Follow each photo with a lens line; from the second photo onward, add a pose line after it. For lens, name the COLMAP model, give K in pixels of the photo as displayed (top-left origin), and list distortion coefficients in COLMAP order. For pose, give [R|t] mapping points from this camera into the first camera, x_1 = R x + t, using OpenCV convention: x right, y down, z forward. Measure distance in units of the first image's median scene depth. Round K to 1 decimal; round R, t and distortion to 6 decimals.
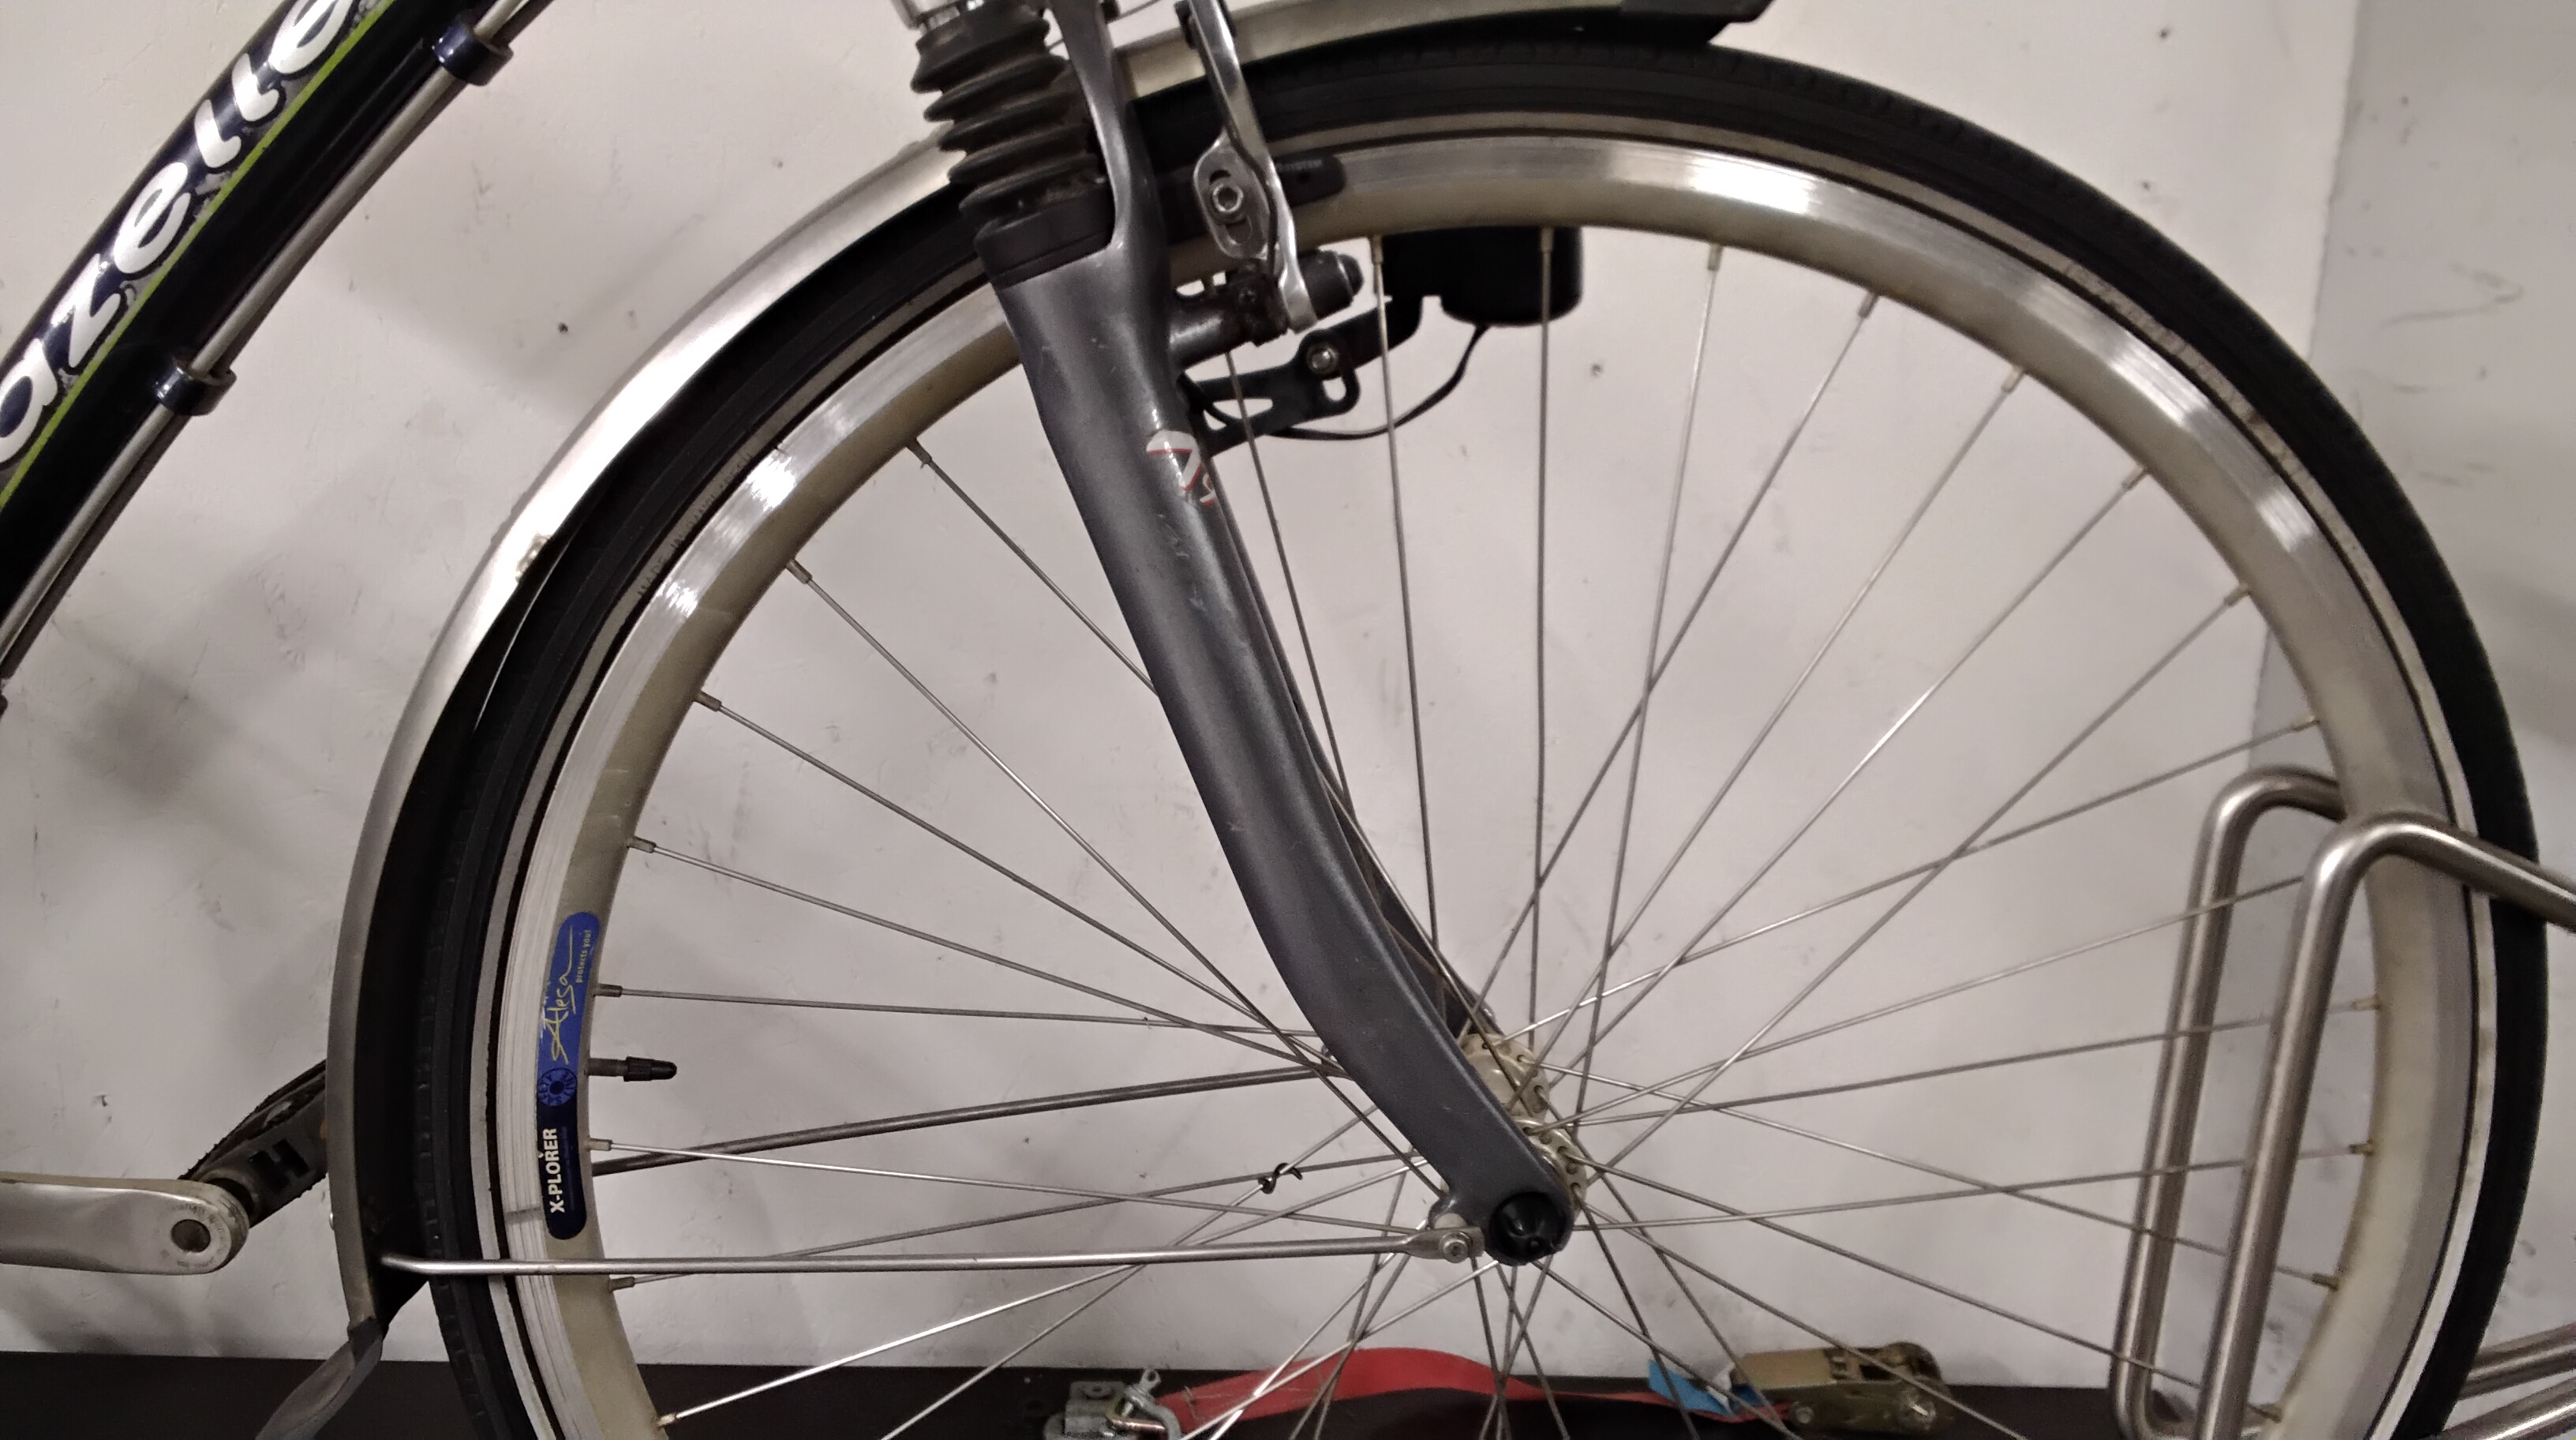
lens RADIAL K [[2046.8, 0, 1289.3], [0, 2046.8, 694.4], [0, 0, 1]] dist [0.084423, -0.120282]
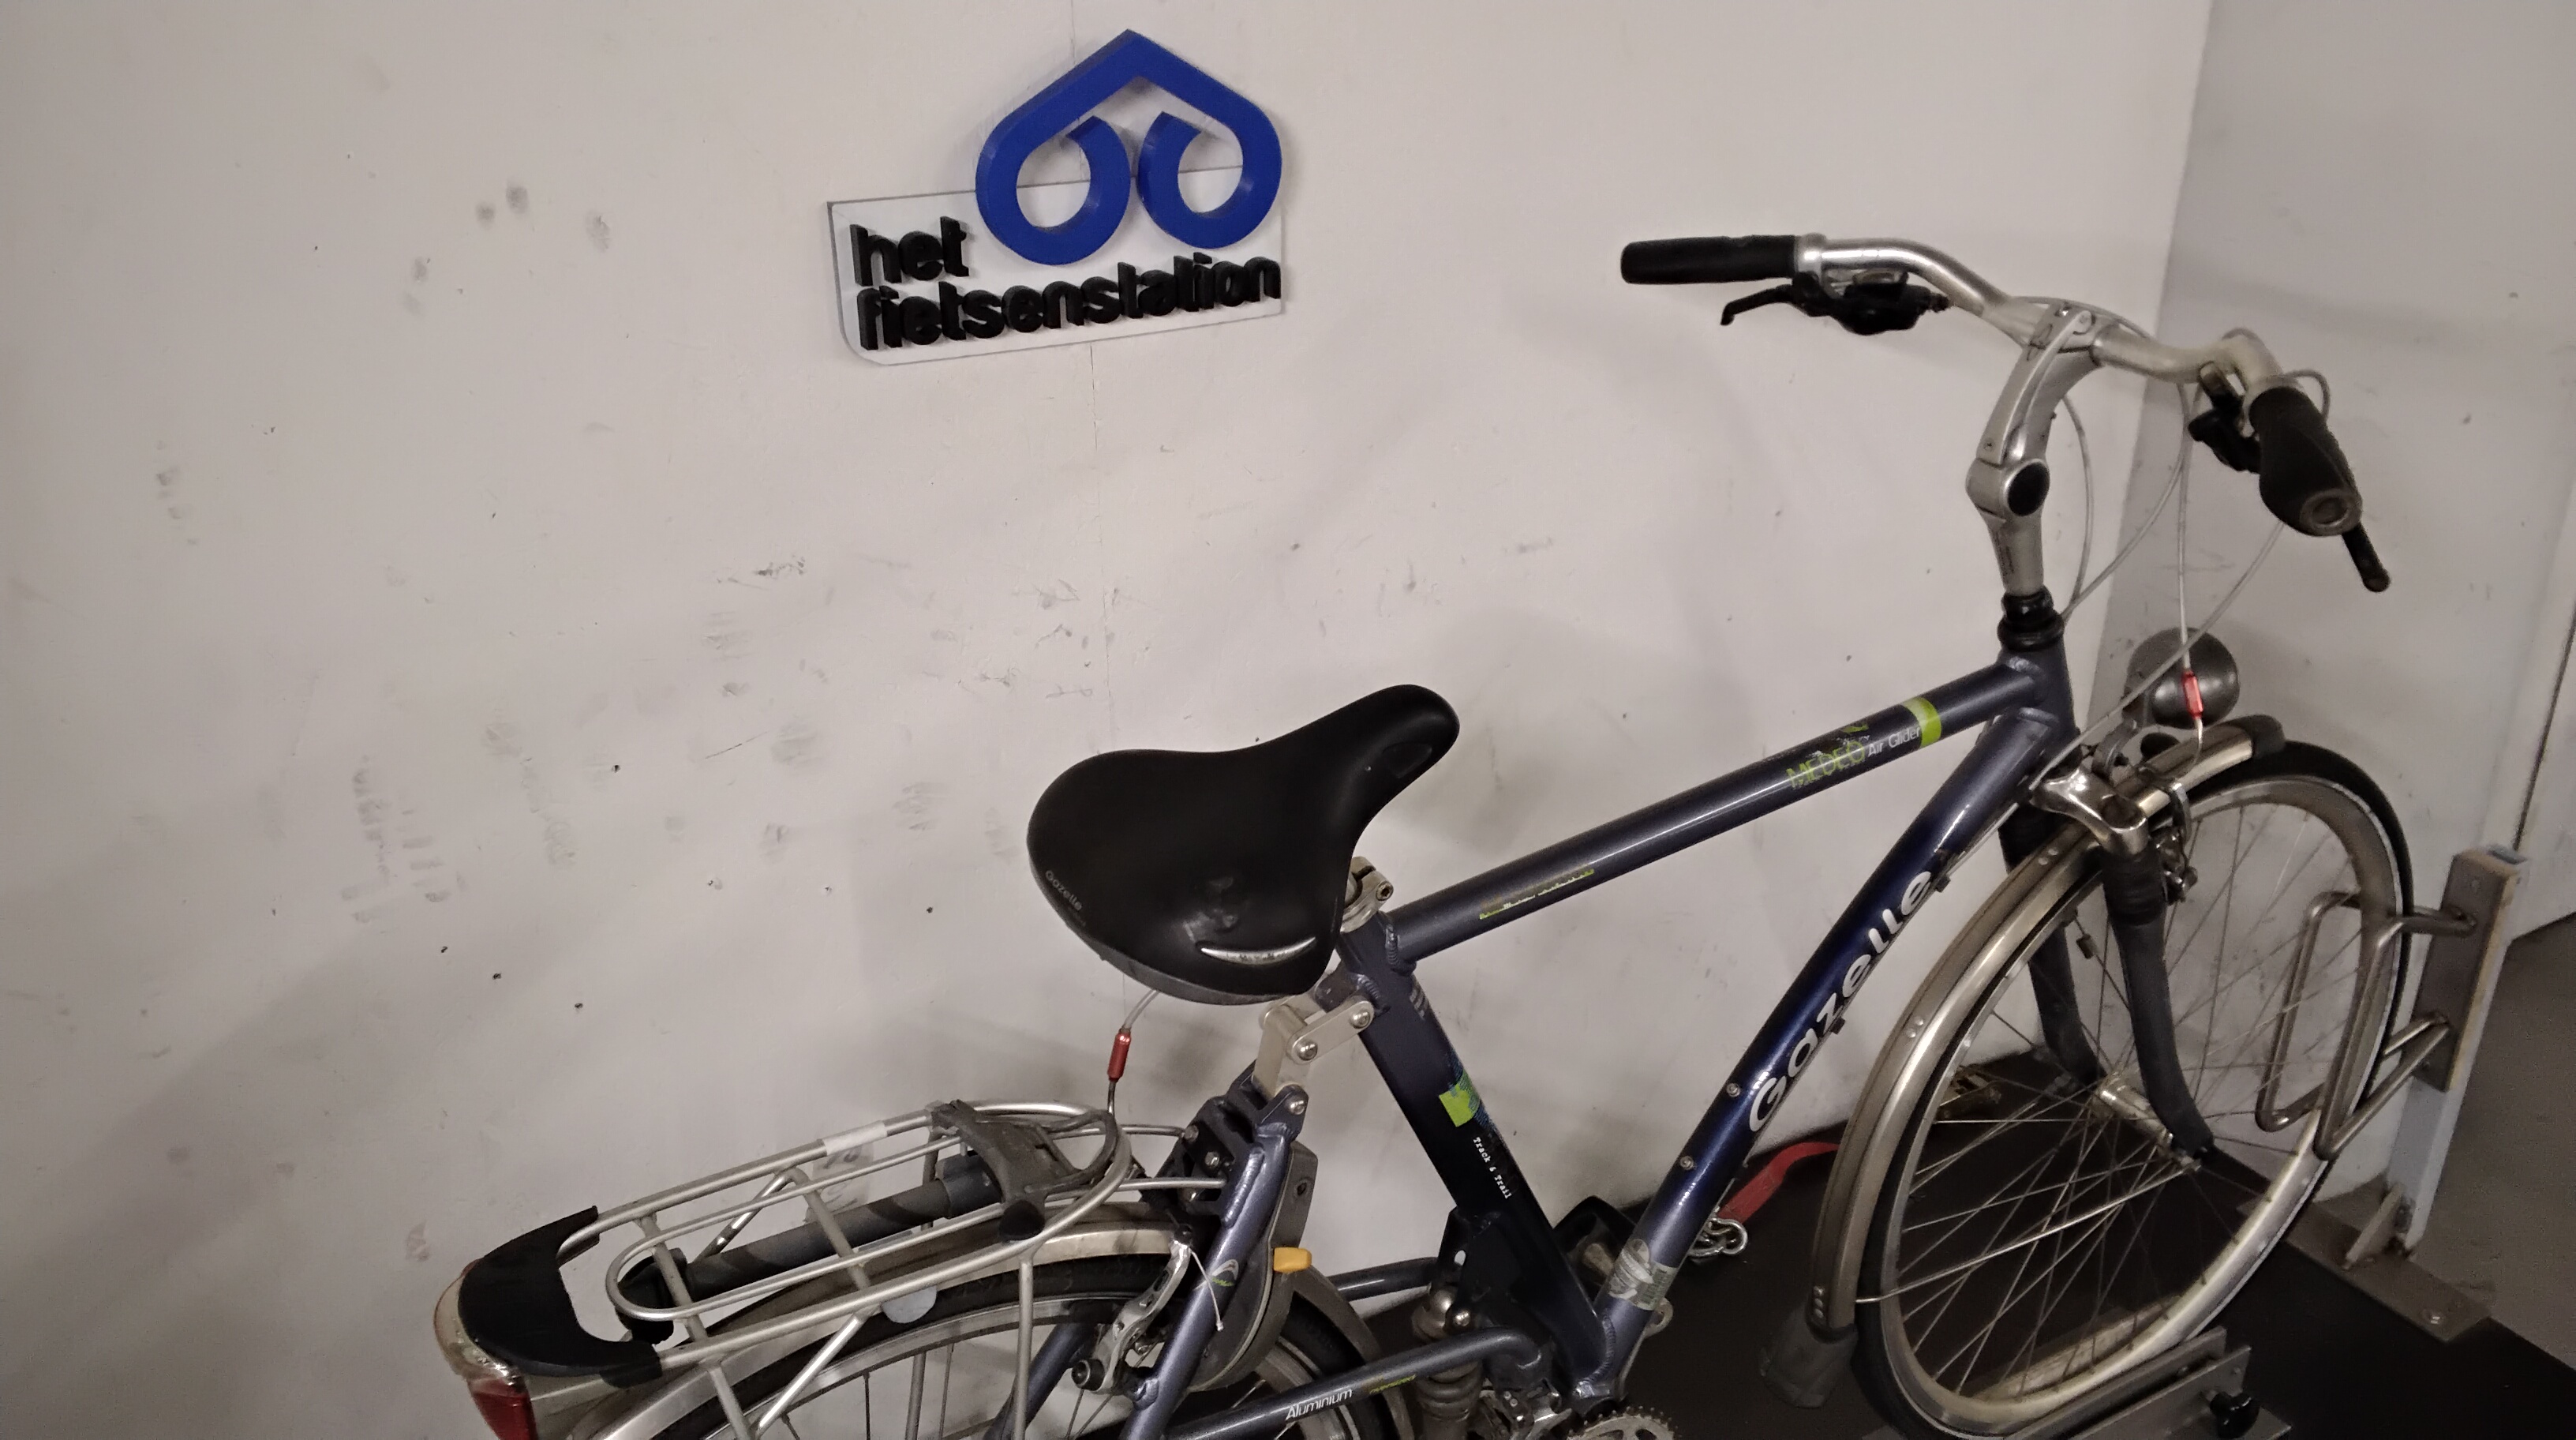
lens RADIAL K [[2046.8, 0, 1306.0], [0, 2046.8, 712.5], [0, 0, 1]] dist [0.084423, -0.120282]
pose [[0.877054, -0.240214, 0.416021, -1.984803], [0.139400, 0.956003, 0.258121, -1.208731], [-0.459722, -0.168392, 0.871952, -0.809559]]
